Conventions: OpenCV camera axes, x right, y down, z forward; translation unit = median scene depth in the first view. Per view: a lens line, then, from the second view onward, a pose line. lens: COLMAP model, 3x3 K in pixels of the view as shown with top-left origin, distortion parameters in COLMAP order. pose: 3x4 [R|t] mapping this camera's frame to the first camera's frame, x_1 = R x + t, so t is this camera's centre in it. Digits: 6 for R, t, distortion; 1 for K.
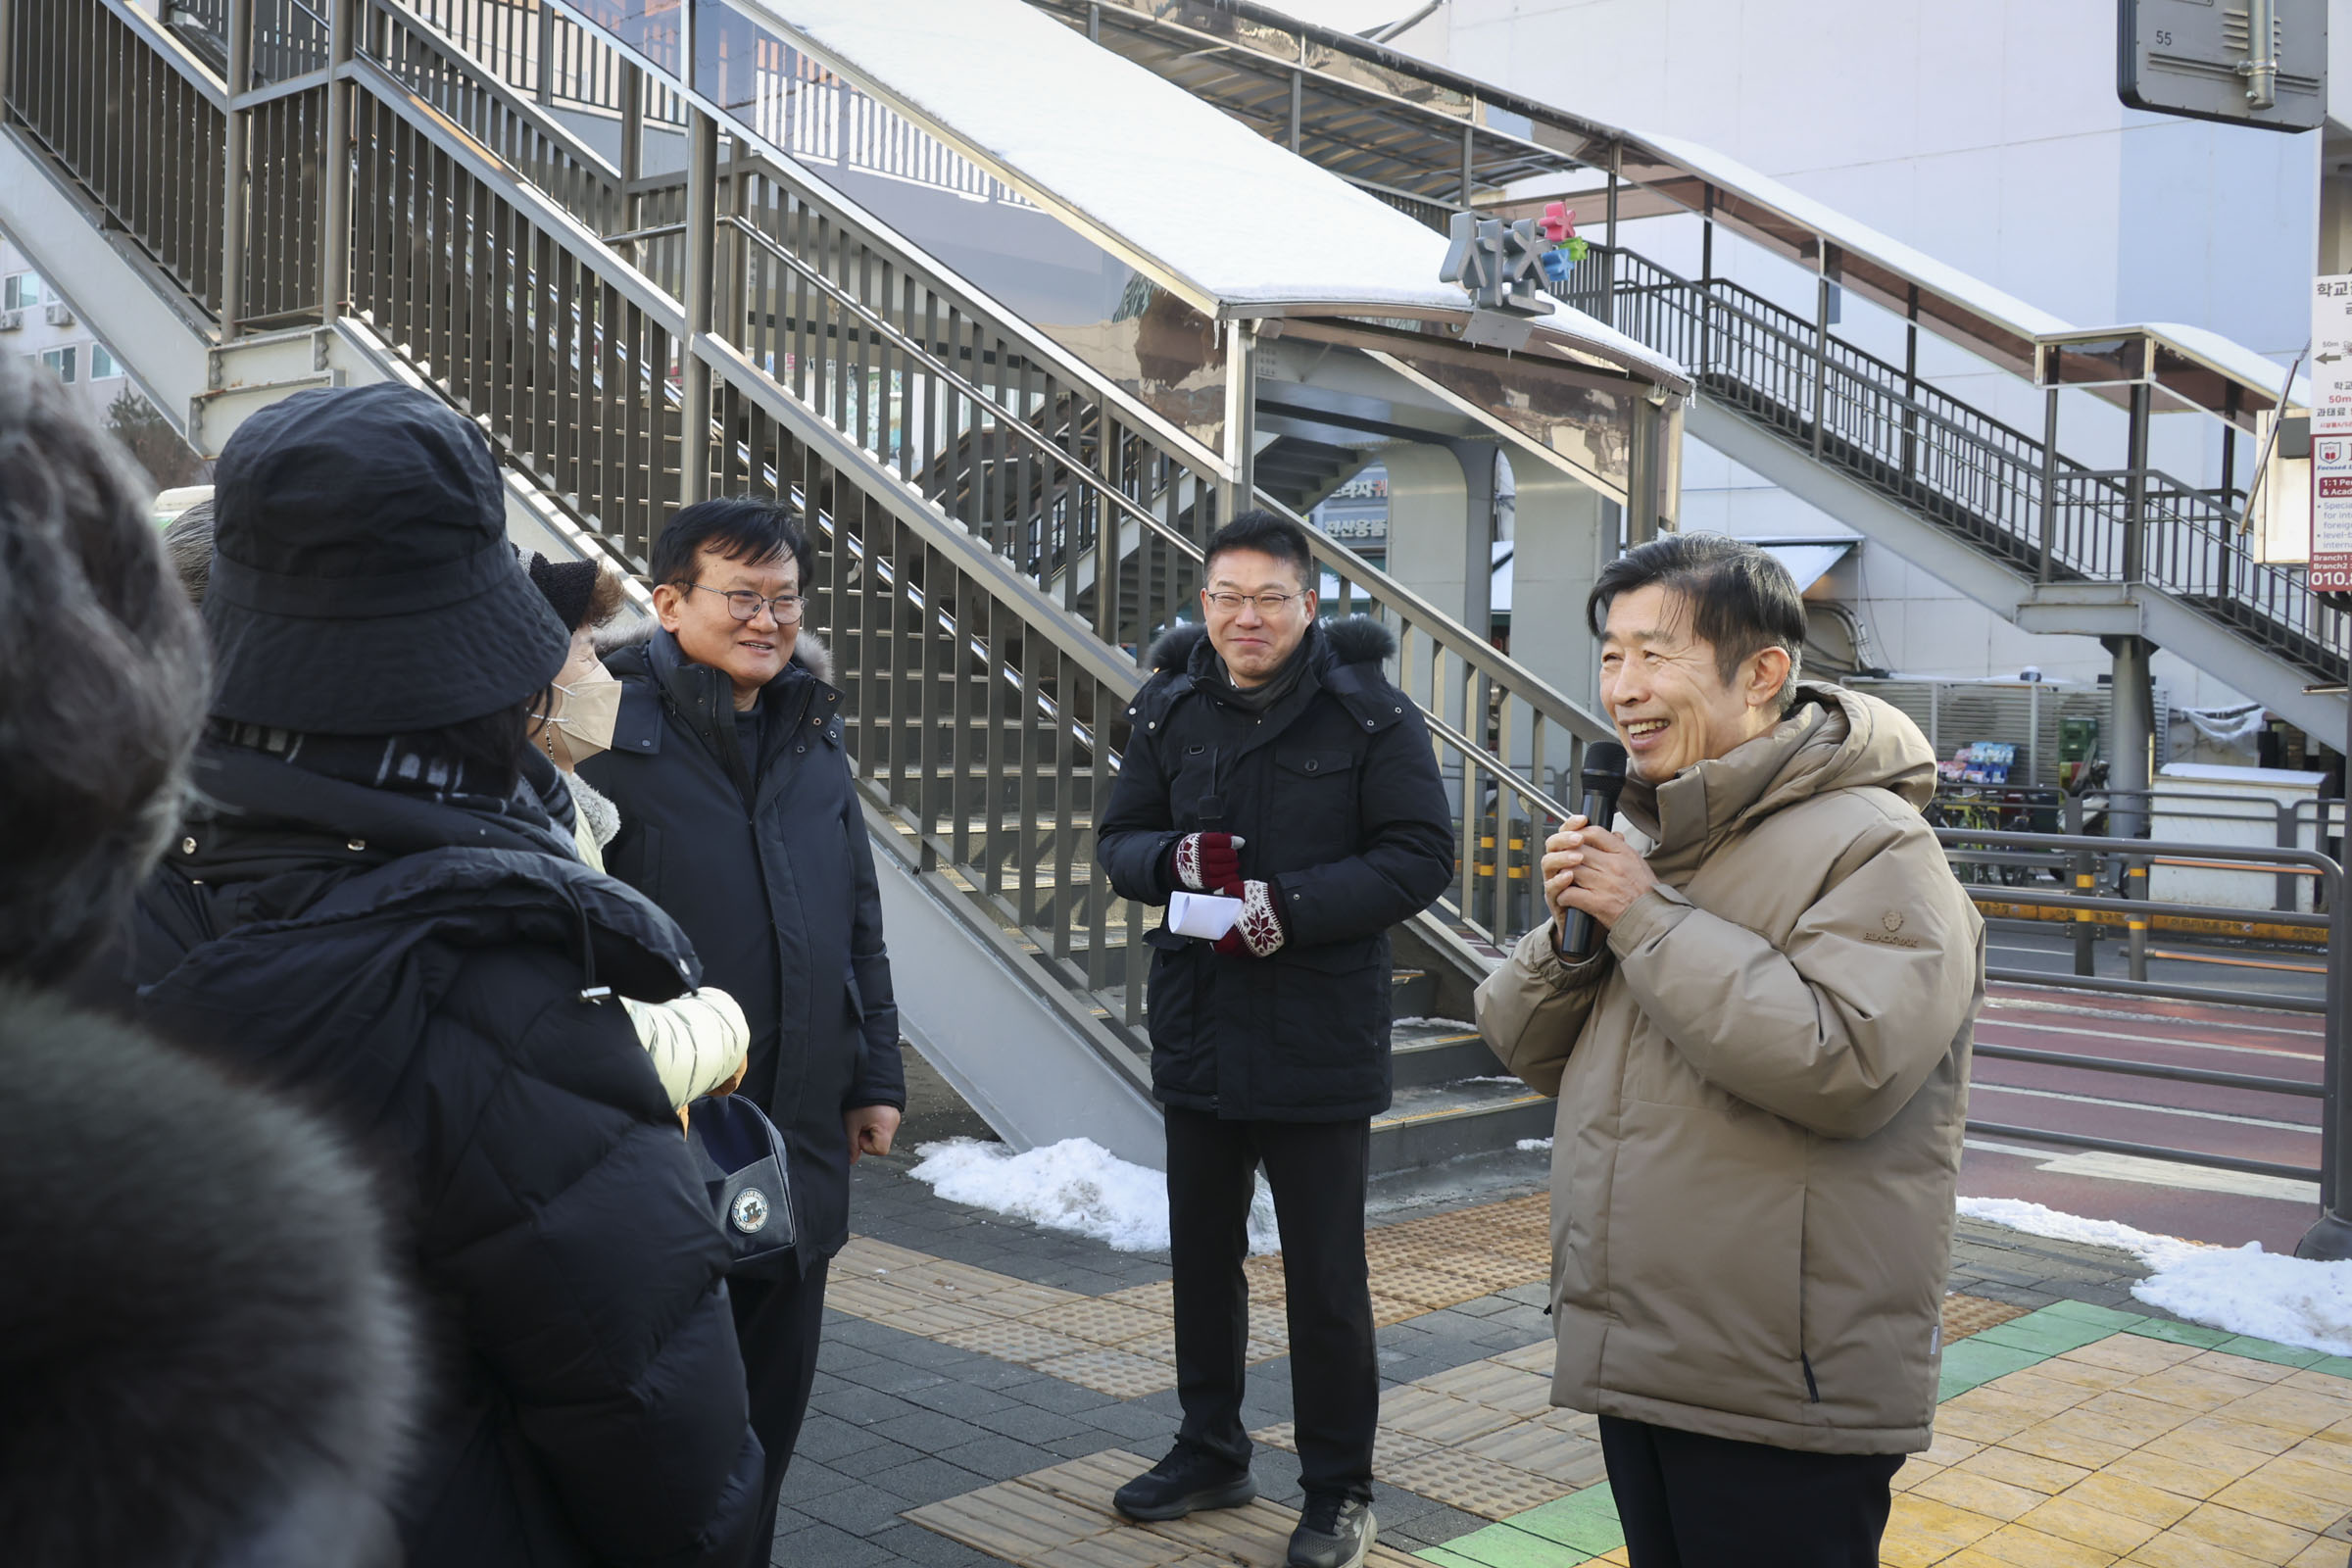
lens RADIAL K [[2060.4, 0, 1176.0], [0, 2060.4, 784.0], [0, 0, 1]] dist [-0.011228, -0.002117]
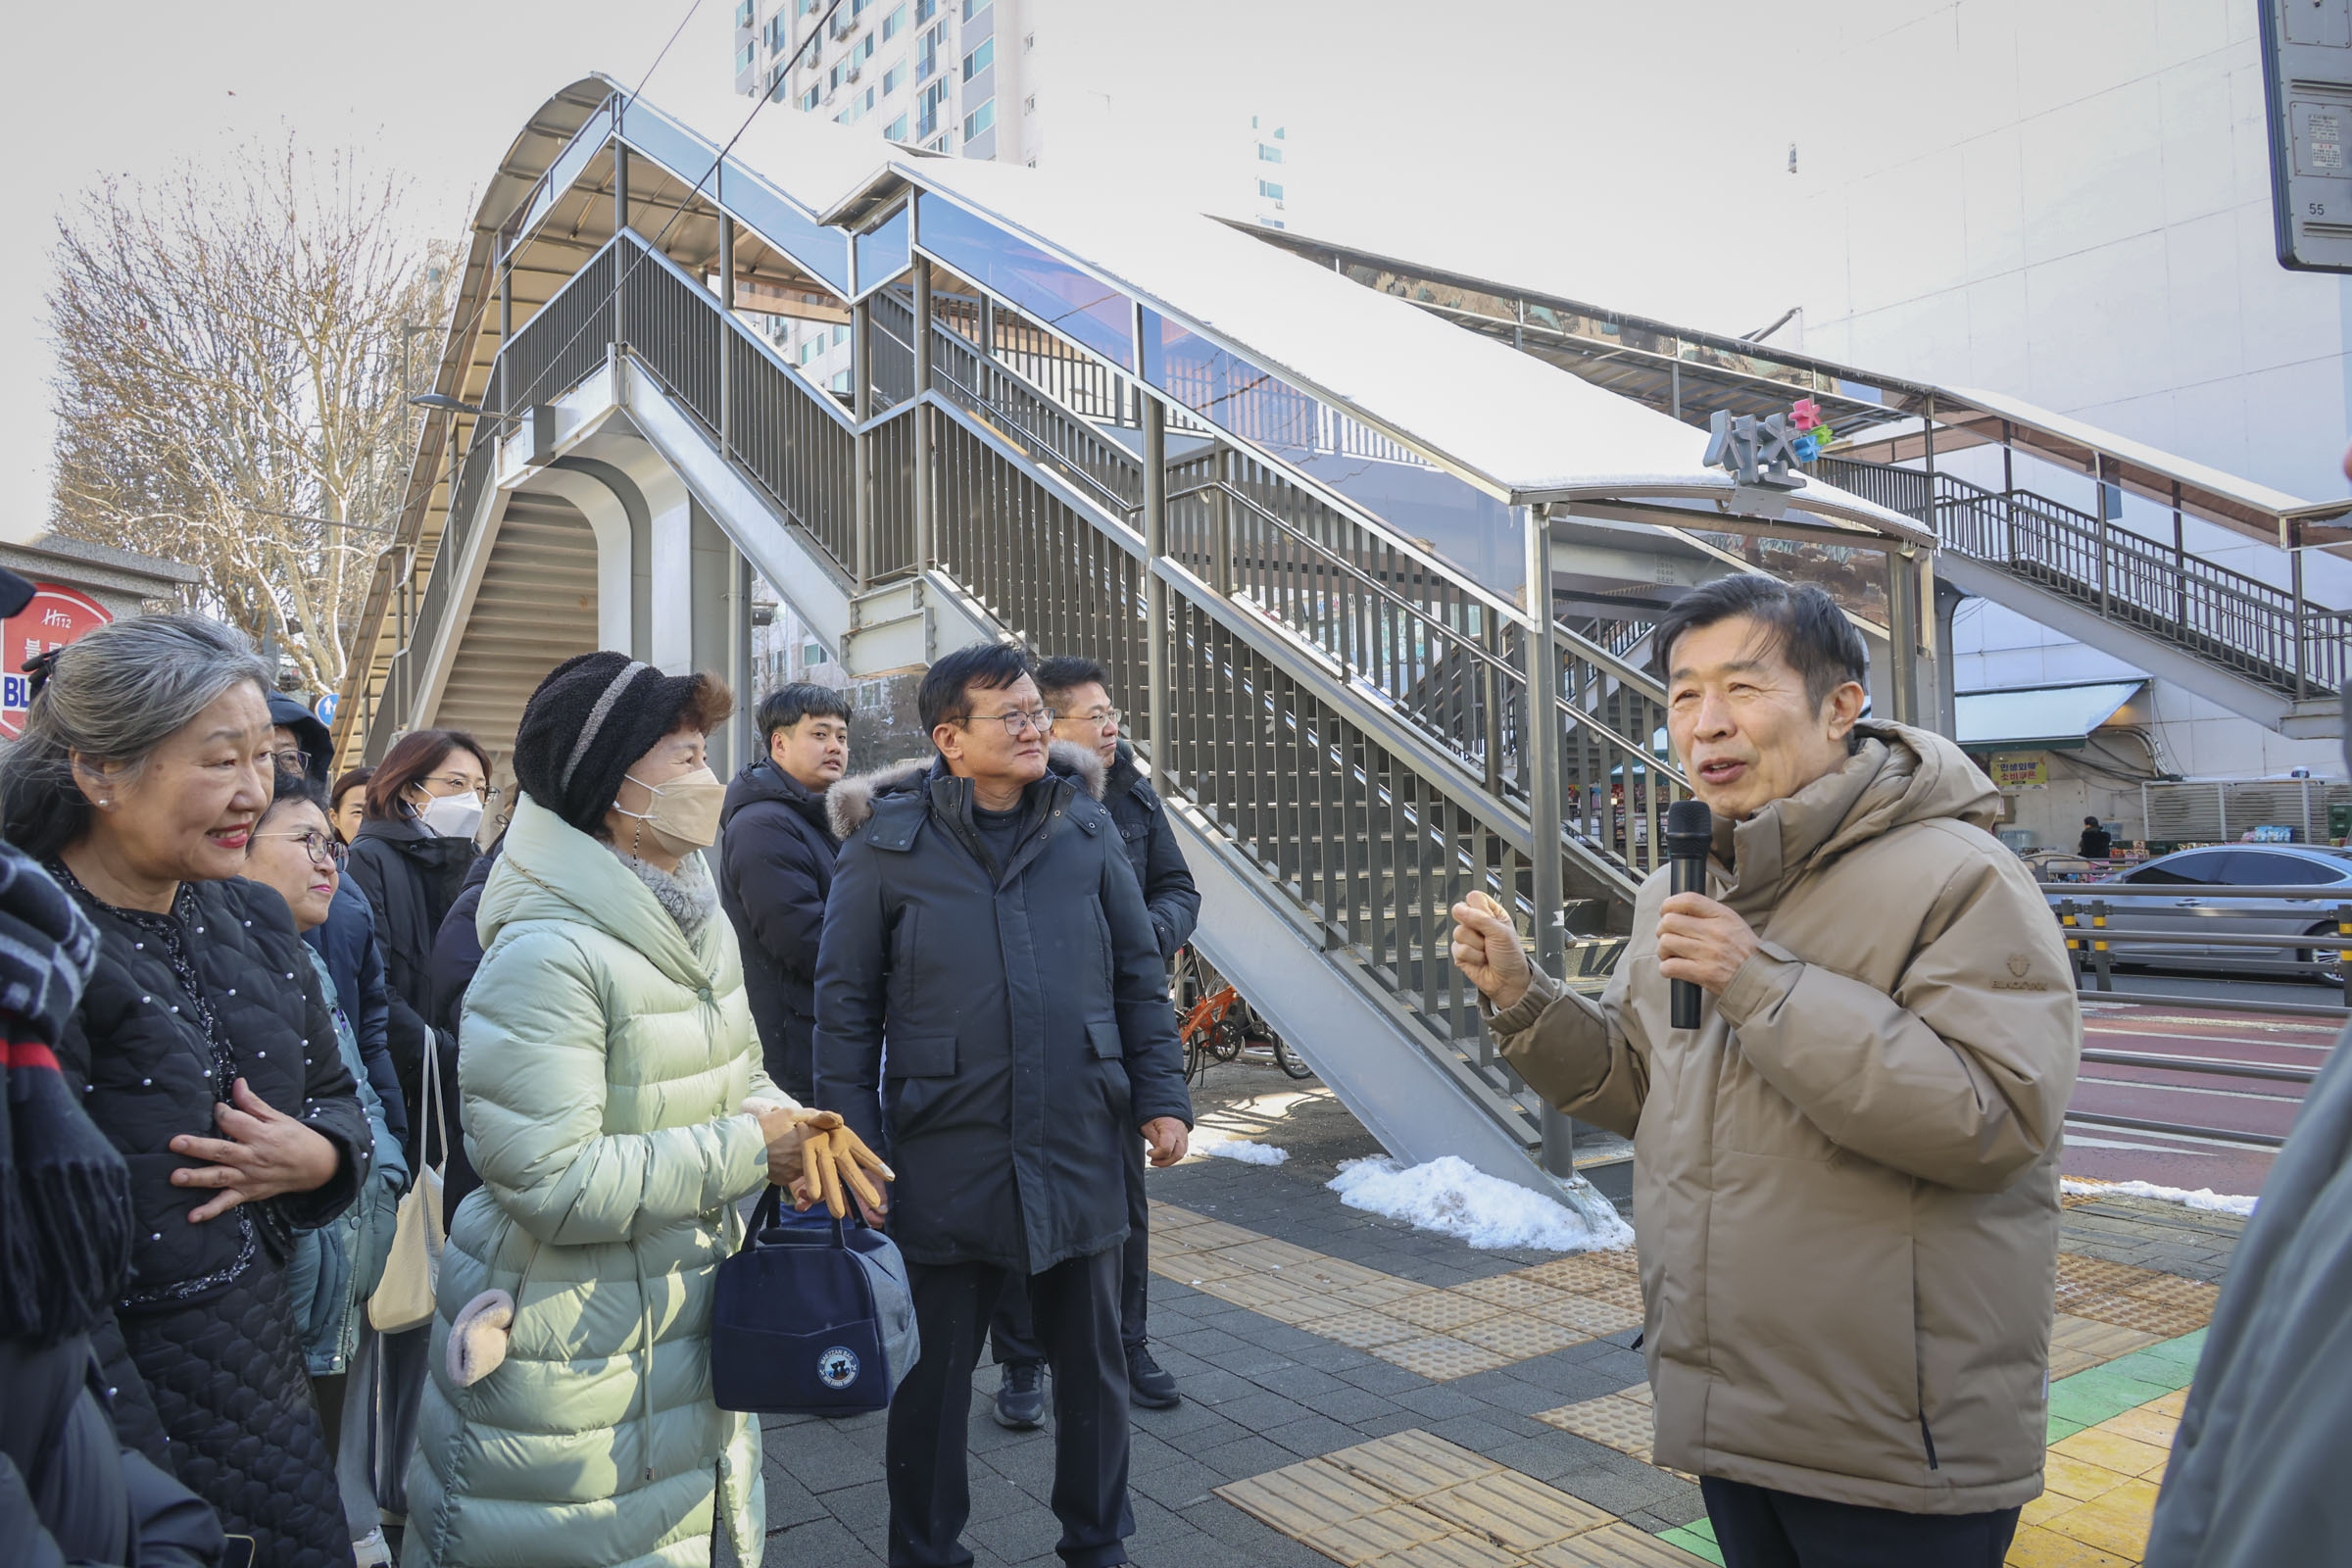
lens RADIAL K [[1653.0, 0, 1176.0], [0, 1653.0, 784.0], [0, 0, 1]] dist [-0.001066, -0.003905]
pose [[0.984594, -0.050991, -0.167258, -0.062877], [0.041667, 0.997400, -0.058795, -0.008041], [0.169821, 0.050920, 0.984158, -0.084848]]
